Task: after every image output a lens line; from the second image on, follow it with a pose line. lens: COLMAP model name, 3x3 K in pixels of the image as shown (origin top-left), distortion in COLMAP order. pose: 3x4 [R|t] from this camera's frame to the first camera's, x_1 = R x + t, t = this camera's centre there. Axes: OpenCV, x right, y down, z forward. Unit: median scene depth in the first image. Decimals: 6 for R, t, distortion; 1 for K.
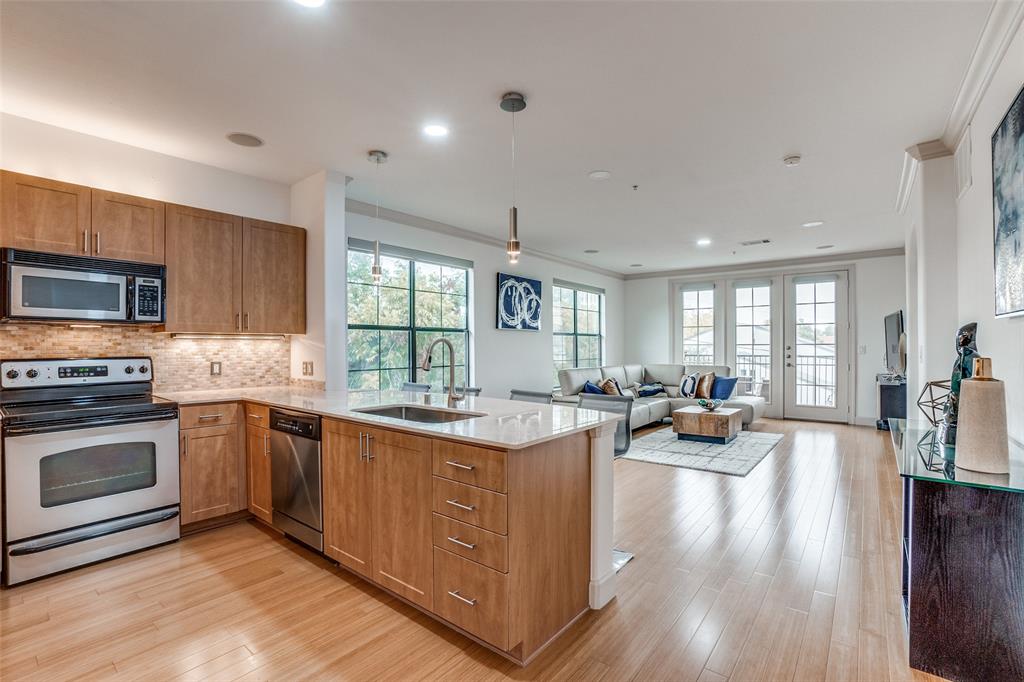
lens RADIAL K [[461.0, 0, 512.1], [0, 461.0, 346.3], [0, 0, 1]] dist [-0.063155, 0.023644]
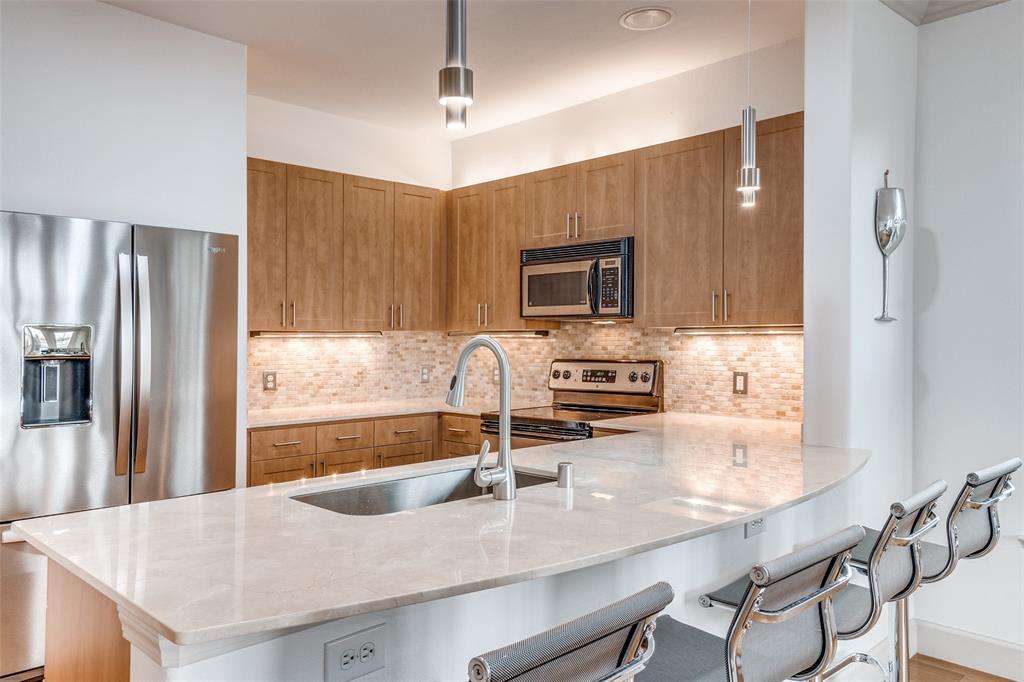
lens RADIAL K [[757.4, 0, 487.7], [0, 757.4, 338.7], [0, 0, 1]] dist [0.001259, 0.000128]
pose [[-0.124159, 0.001195, -0.992262, 0.437039], [0.003972, 0.999992, 0.000707, -0.014438], [0.992254, -0.003853, -0.124163, 0.829519]]
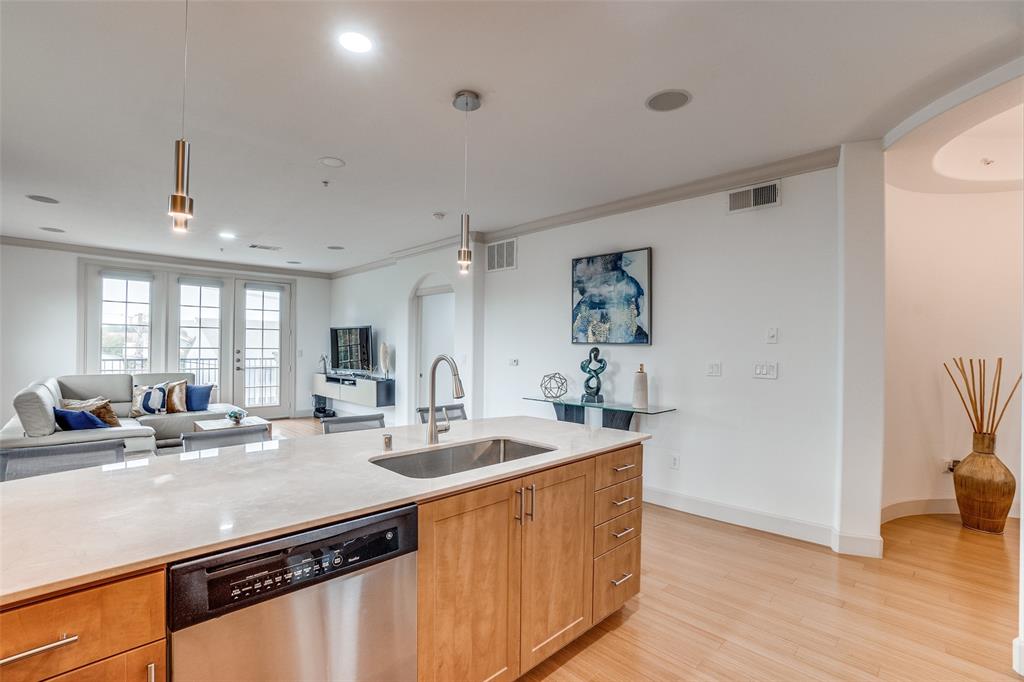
lens RADIAL K [[461.0, 0, 512.1], [0, 461.0, 346.3], [0, 0, 1]] dist [-0.063155, 0.023644]
pose [[0.122803, 0.005003, 0.992418, -0.701003], [-0.010352, 0.999939, -0.003760, -0.024667], [-0.992377, -0.009812, 0.122848, 0.607187]]
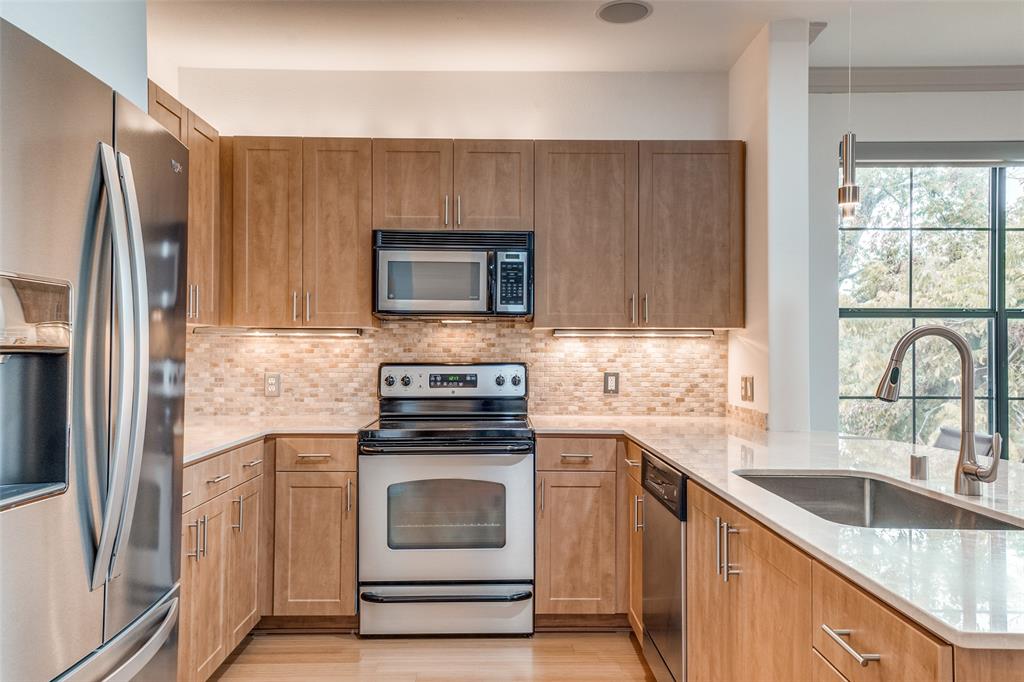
lens RADIAL K [[781.3, 0, 514.8], [0, 781.3, 345.8], [0, 0, 1]] dist [0.024527, -0.000013]
pose [[0.643728, -0.001189, -0.765254, 0.120043], [-0.006244, 0.999957, -0.006807, 0.004299], [0.765229, 0.009160, 0.643693, 0.178749]]
